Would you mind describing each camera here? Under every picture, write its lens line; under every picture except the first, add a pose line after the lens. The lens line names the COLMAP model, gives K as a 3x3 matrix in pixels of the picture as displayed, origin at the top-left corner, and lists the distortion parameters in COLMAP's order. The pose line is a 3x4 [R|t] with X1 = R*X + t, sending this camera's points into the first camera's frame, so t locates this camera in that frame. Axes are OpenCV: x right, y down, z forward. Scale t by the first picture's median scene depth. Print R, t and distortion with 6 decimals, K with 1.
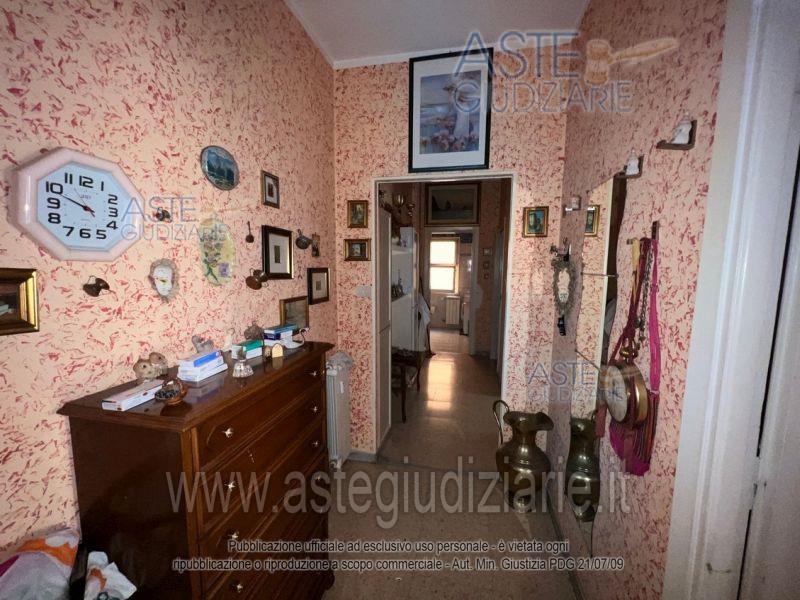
lens RADIAL K [[323.9, 0, 400.0], [0, 323.9, 300.0], [0, 0, 1]] dist [0.000857, 0.000078]
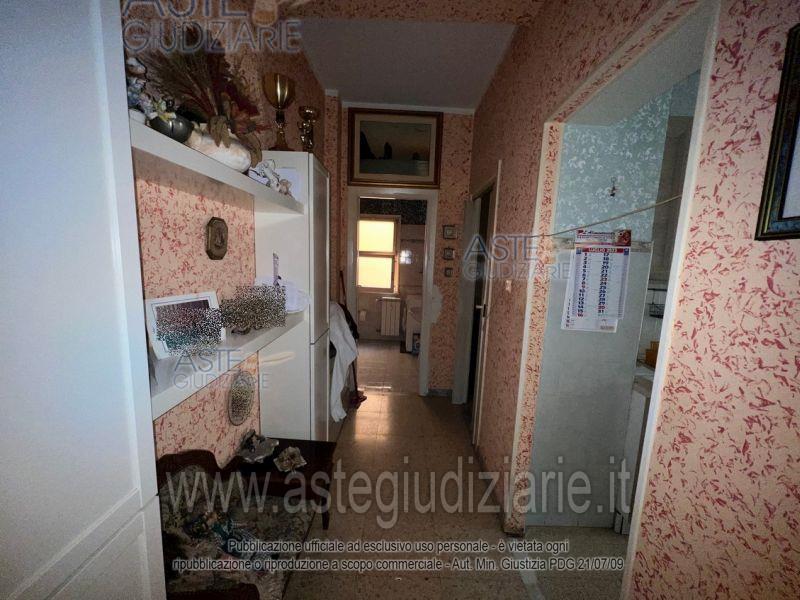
lens RADIAL K [[323.9, 0, 400.0], [0, 323.9, 300.0], [0, 0, 1]] dist [0.000857, 0.000078]
pose [[0.978649, 0.001172, 0.205534, 0.037886], [-0.006763, 0.999626, 0.026504, -0.027046], [-0.205426, -0.027328, 0.978291, 0.315642]]
